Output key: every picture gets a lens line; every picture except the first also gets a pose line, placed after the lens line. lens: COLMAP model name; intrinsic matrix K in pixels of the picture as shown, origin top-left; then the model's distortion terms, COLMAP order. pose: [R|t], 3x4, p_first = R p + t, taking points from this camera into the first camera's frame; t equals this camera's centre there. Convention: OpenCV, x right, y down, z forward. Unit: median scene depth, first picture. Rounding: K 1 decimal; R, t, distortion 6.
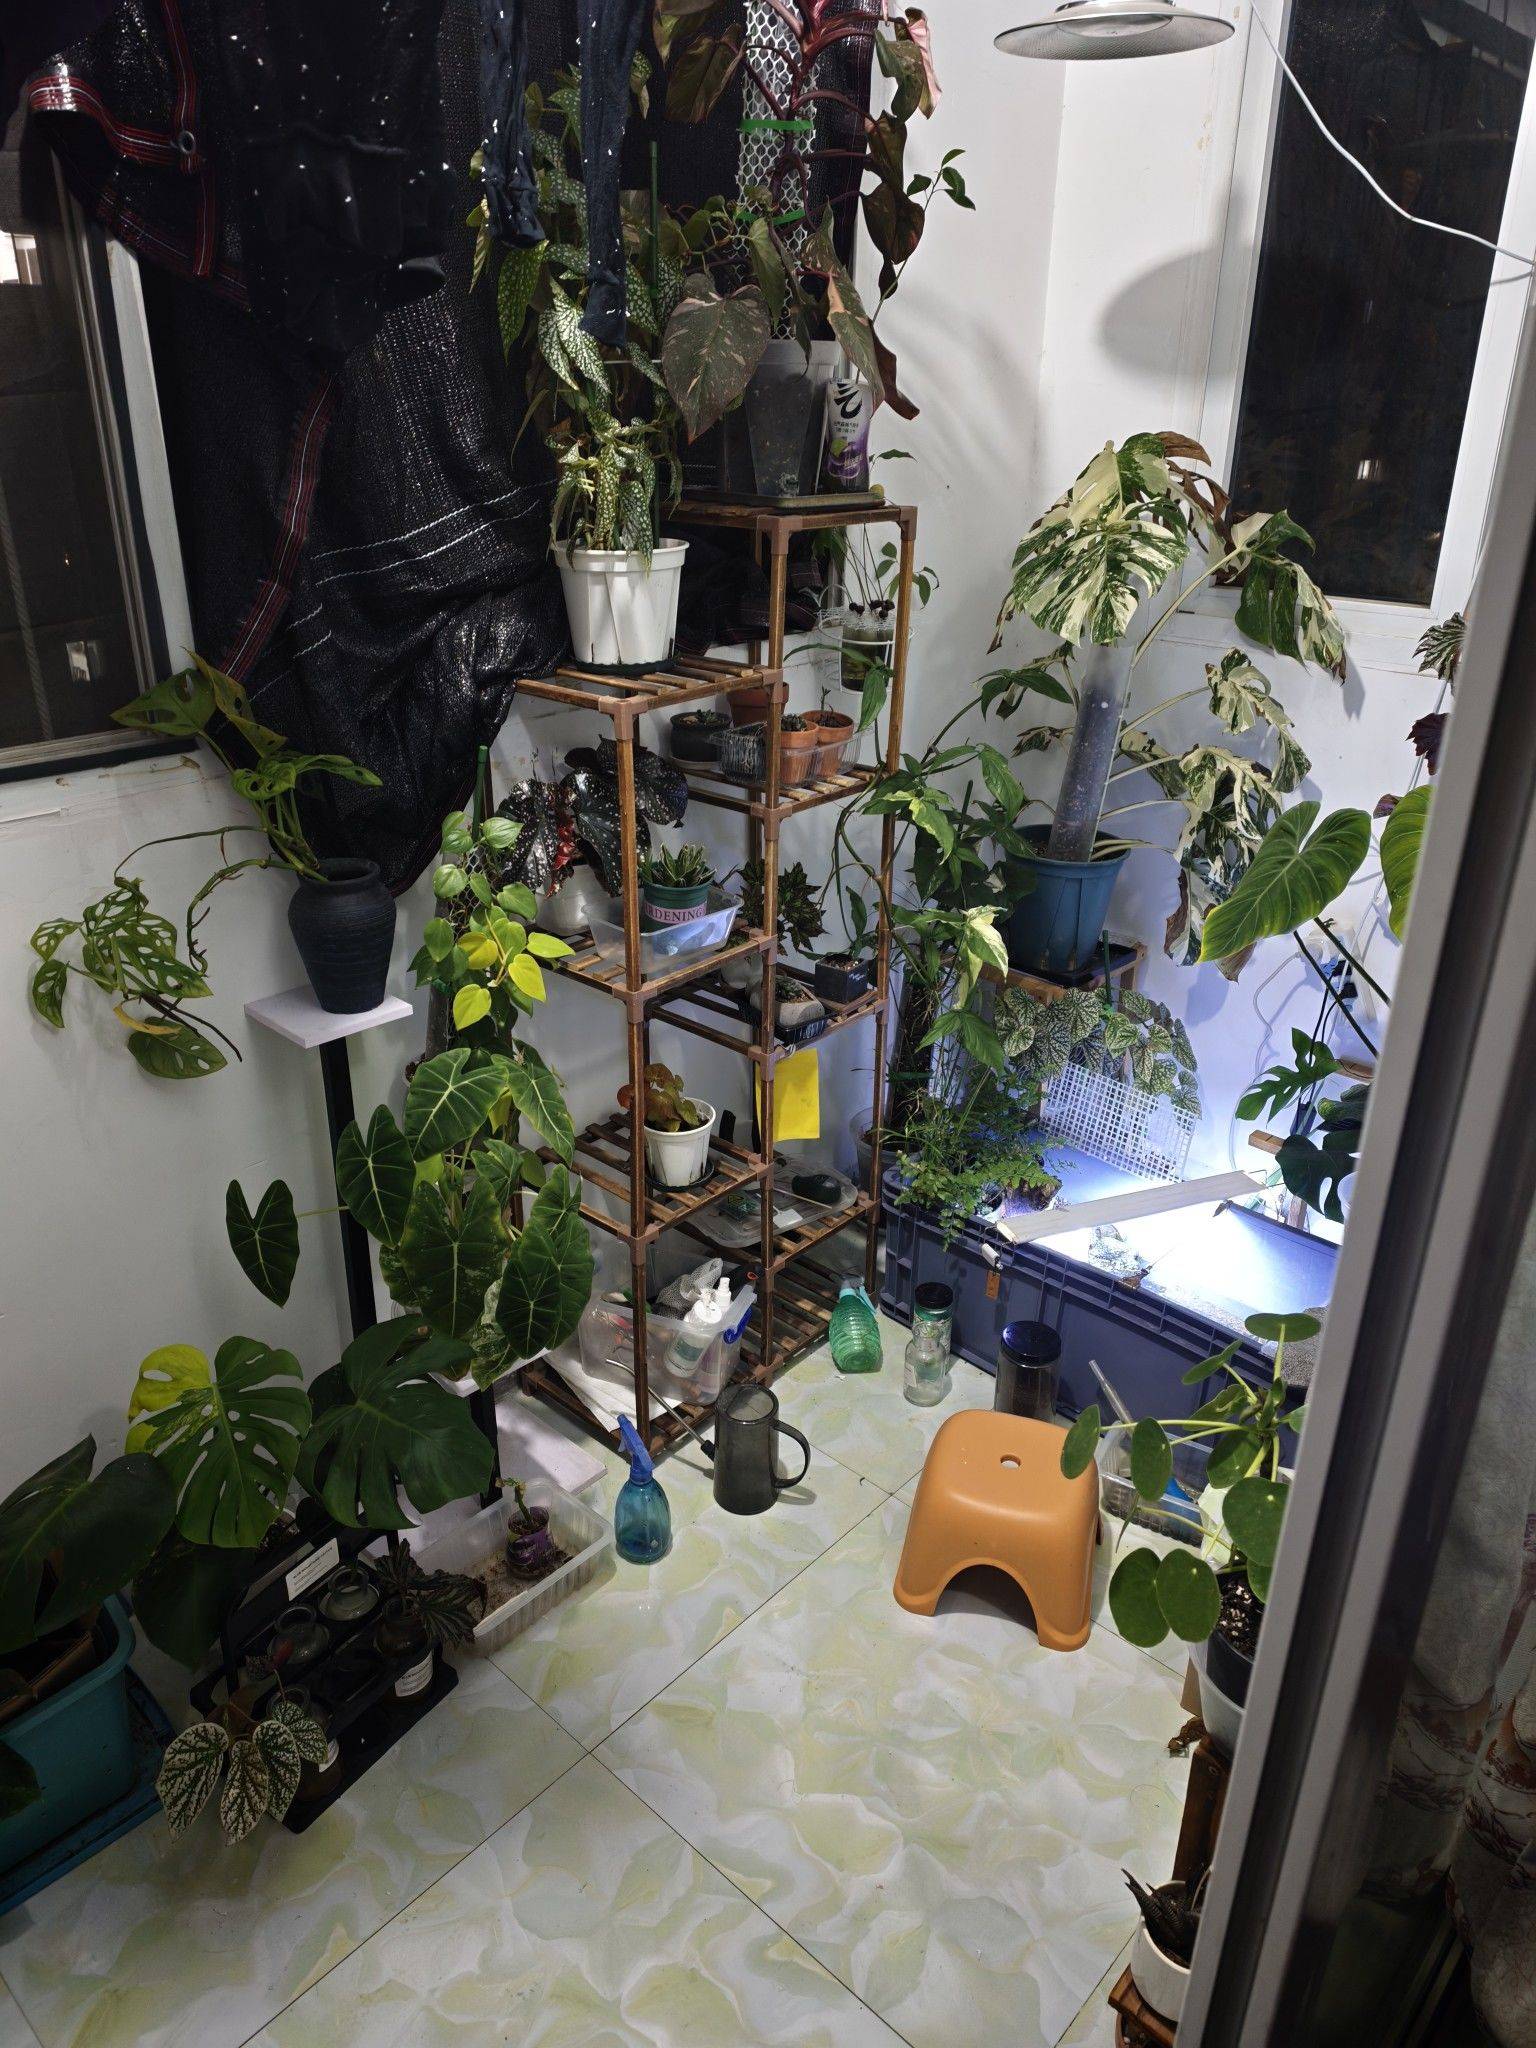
lens RADIAL K [[1428.0, 0, 758.2], [0, 1428.0, 1018.3], [0, 0, 1]] dist [0.032559, -0.028393]
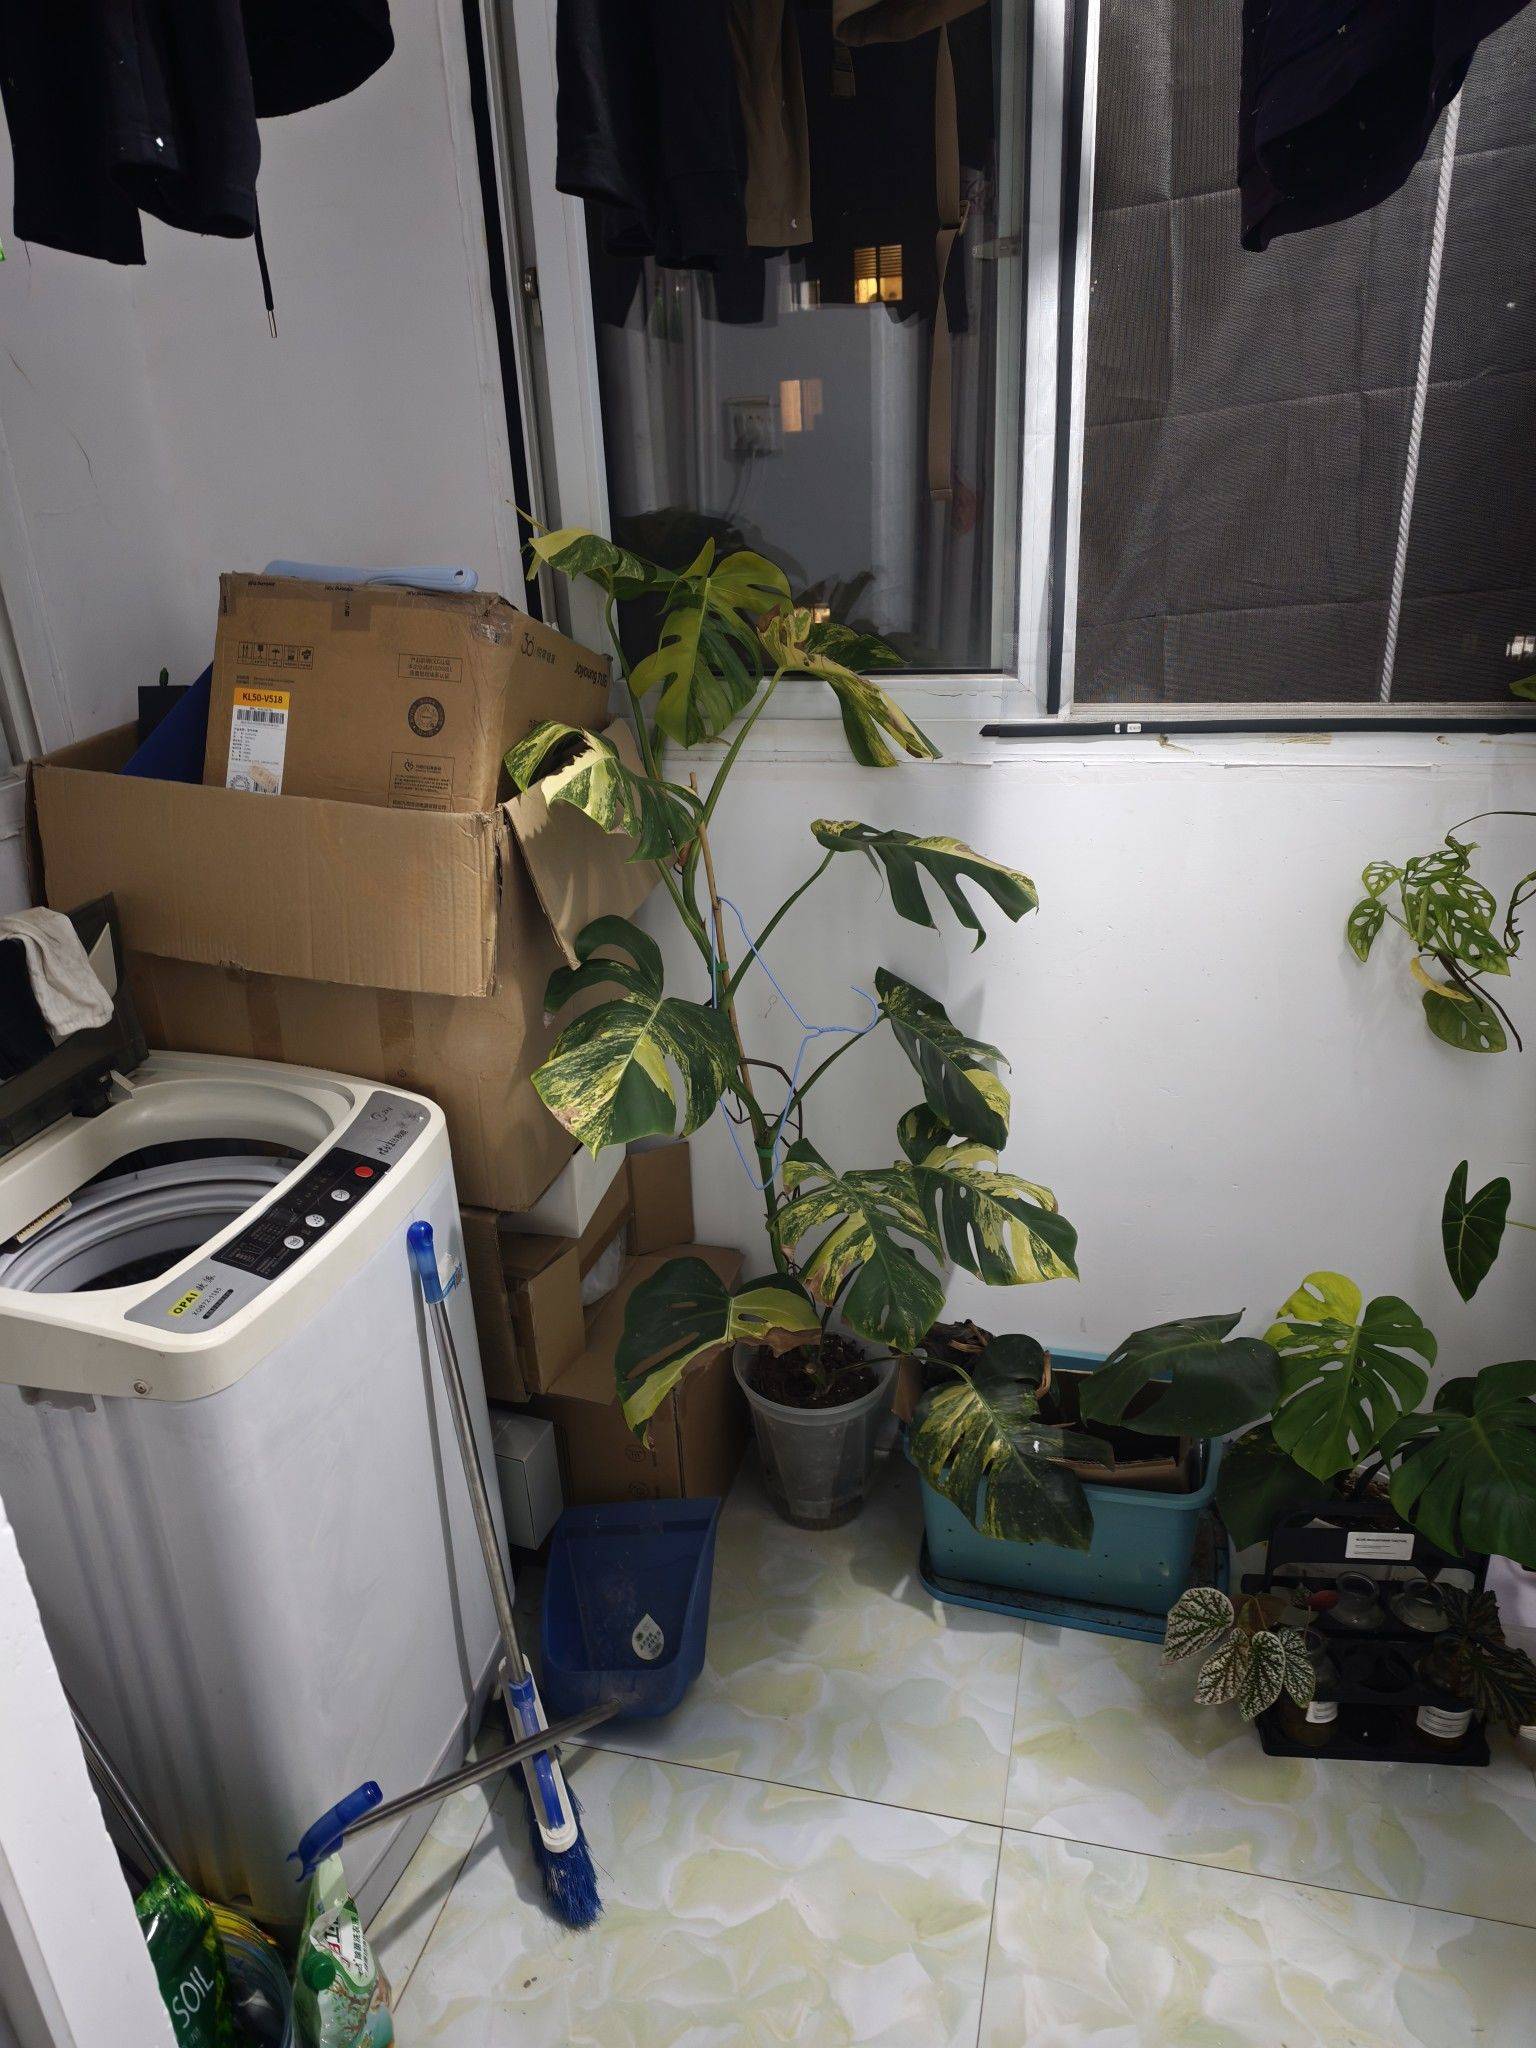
lens RADIAL K [[1428.0, 0, 758.2], [0, 1428.0, 1018.3], [0, 0, 1]] dist [0.032559, -0.028393]
pose [[0.480637, 0.317937, -0.817254, 0.196072], [-0.310558, 0.933273, 0.180429, -0.006913], [0.820086, 0.167084, 0.547304, 0.037112]]
